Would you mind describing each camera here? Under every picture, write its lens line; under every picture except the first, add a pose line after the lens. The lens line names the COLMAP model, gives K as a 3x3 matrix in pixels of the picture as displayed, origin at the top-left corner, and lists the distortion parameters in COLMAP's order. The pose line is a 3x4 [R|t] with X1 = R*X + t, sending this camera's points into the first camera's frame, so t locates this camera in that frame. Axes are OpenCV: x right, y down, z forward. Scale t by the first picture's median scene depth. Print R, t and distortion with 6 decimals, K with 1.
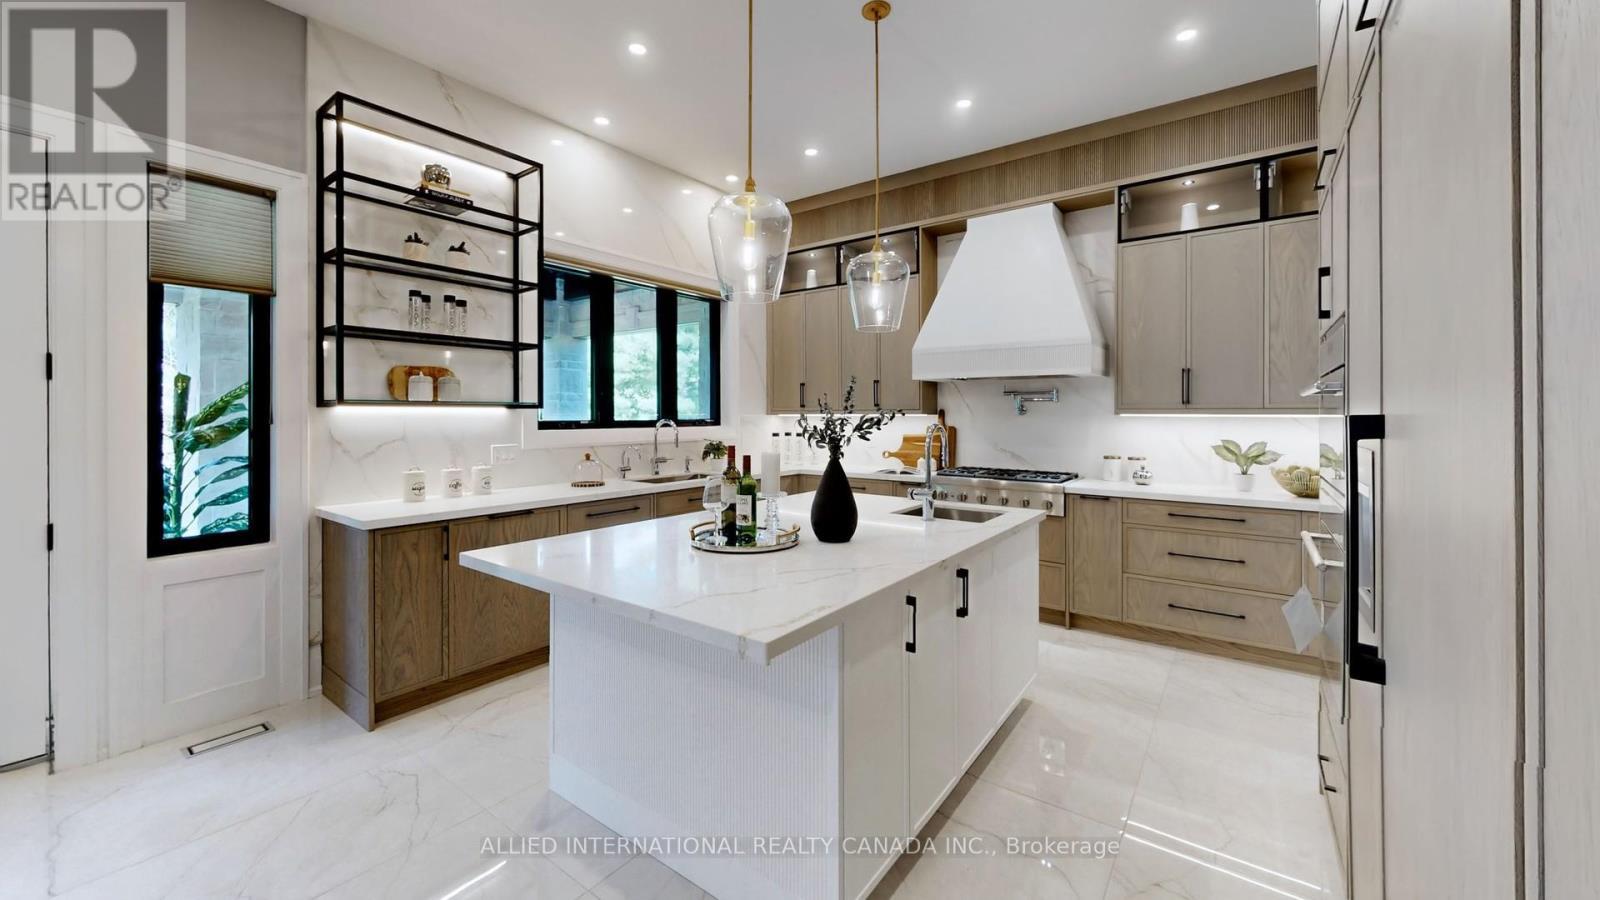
lens RADIAL K [[612.3, 0, 814.0], [0, 612.3, 412.6], [0, 0, 1]] dist [0.000611, -0.001311]
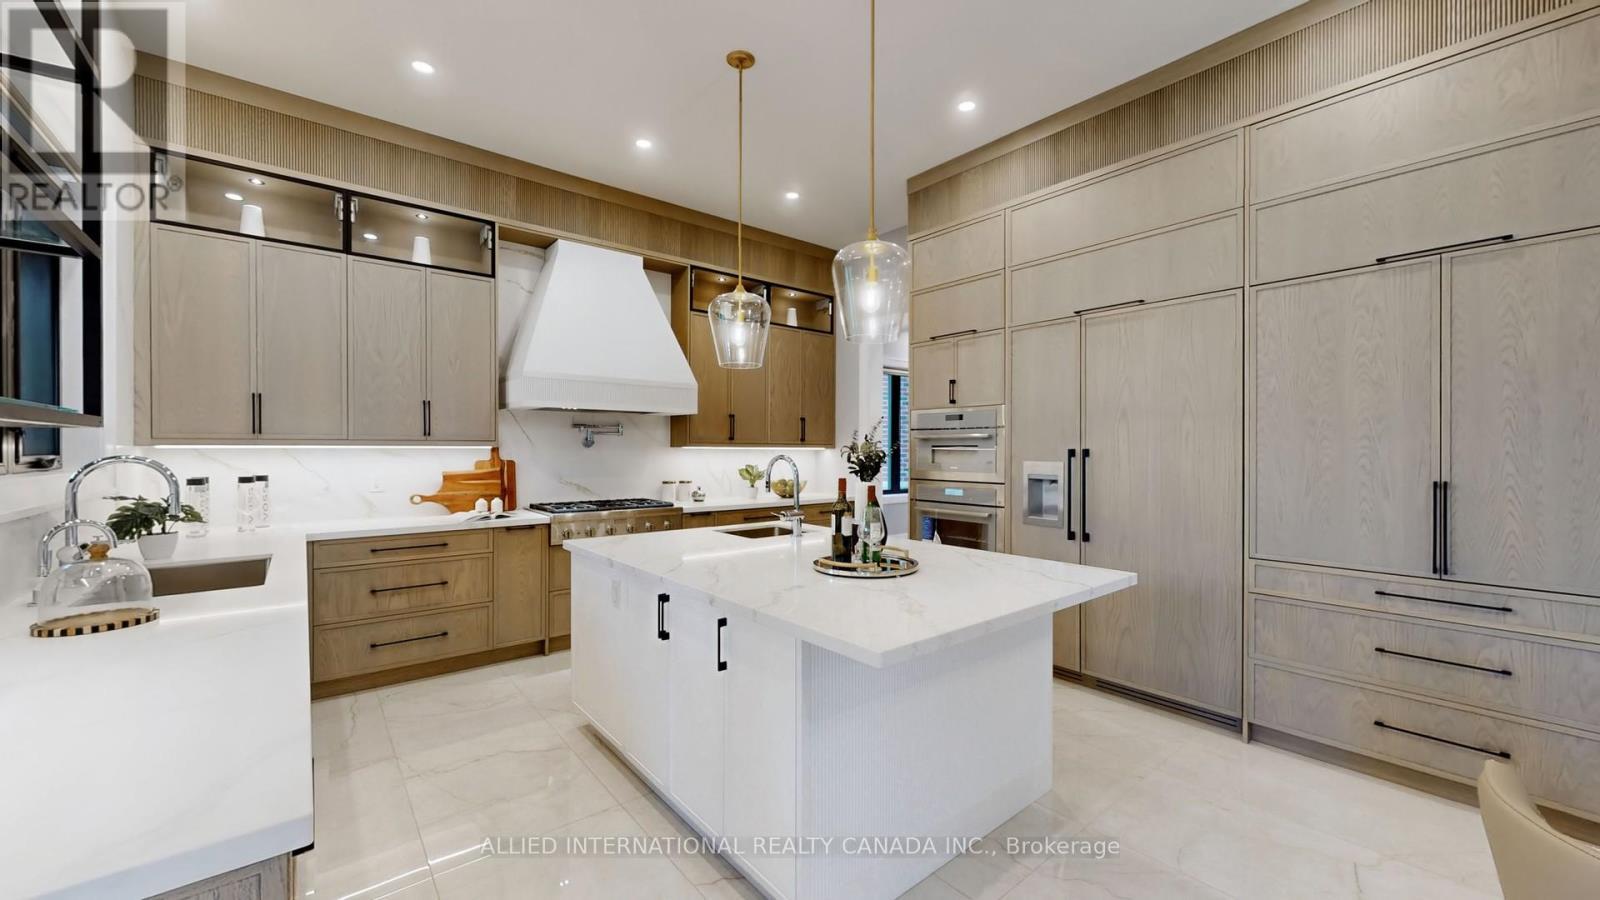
lens RADIAL K [[594.1, 0, 810.3], [0, 594.1, 454.6], [0, 0, 1]] dist [-0.000105, -0.000911]
pose [[0.237072, -0.010512, 0.971435, -0.536293], [-0.006976, 0.999897, 0.012523, 0.000438], [-0.971467, -0.009746, 0.236974, 0.398980]]
